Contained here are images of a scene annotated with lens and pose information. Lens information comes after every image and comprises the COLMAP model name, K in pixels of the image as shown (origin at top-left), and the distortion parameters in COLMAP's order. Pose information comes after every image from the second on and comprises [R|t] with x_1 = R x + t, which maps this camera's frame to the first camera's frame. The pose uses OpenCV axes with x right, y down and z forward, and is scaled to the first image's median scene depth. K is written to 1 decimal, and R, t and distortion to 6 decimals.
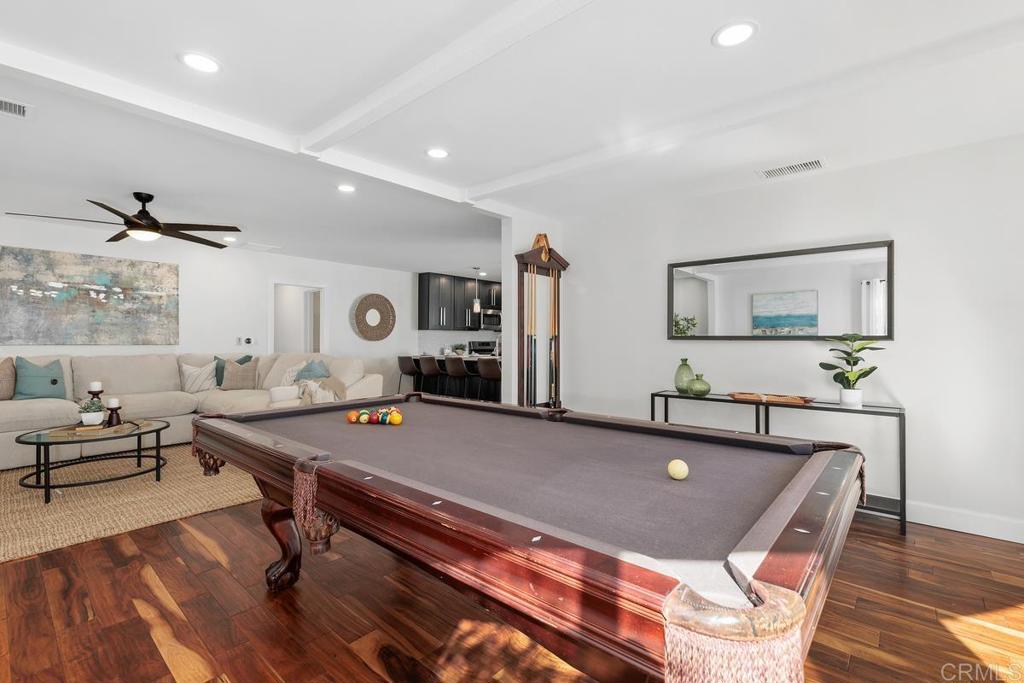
lens RADIAL K [[458.3, 0, 504.8], [0, 458.3, 338.1], [0, 0, 1]] dist [-0.002515, 0.001239]
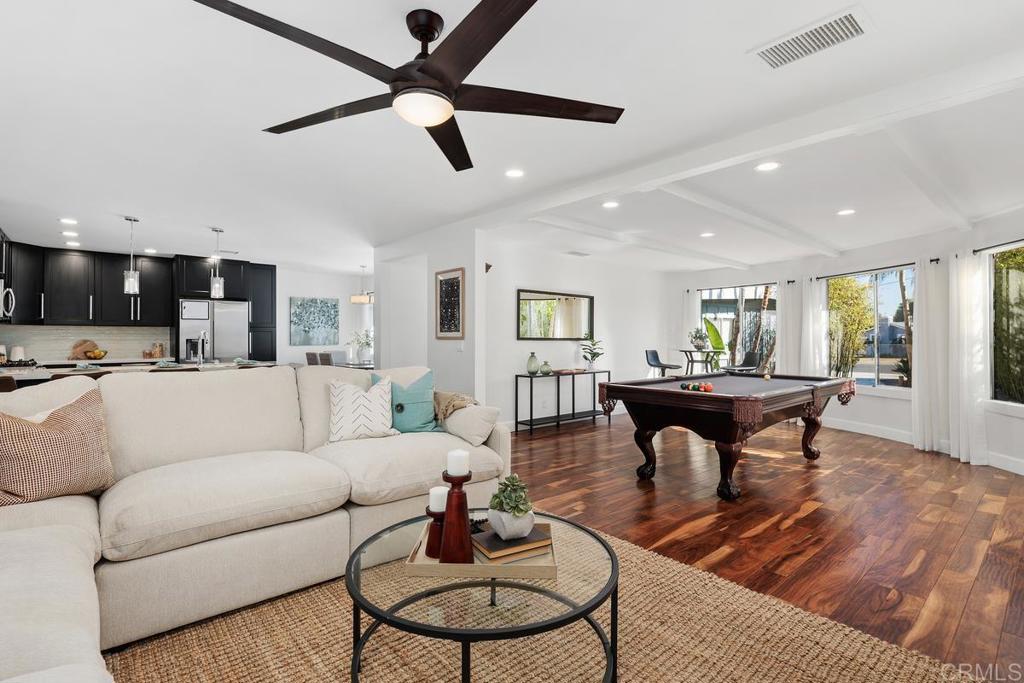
lens RADIAL K [[488.5, 0, 509.8], [0, 488.5, 335.7], [0, 0, 1]] dist [0.002796, -0.000665]
pose [[0.126424, 0.002471, 0.991973, -1.376588], [-0.008165, 0.999966, -0.001450, -0.009225], [-0.991943, -0.007916, 0.126440, 0.938872]]
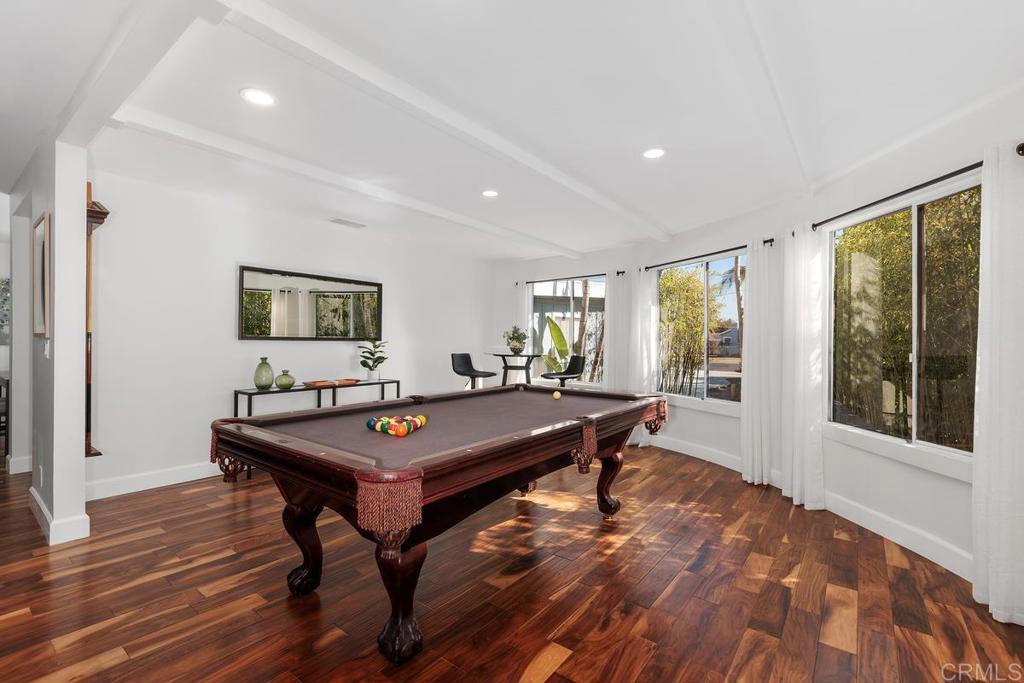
lens RADIAL K [[458.3, 0, 506.0], [0, 458.3, 342.6], [0, 0, 1]] dist [-0.002515, 0.001239]
pose [[-0.060751, -0.010806, 0.998094, -0.790568], [-0.015971, 0.999824, 0.009853, -0.011724], [-0.998025, -0.015342, -0.060913, 0.533766]]
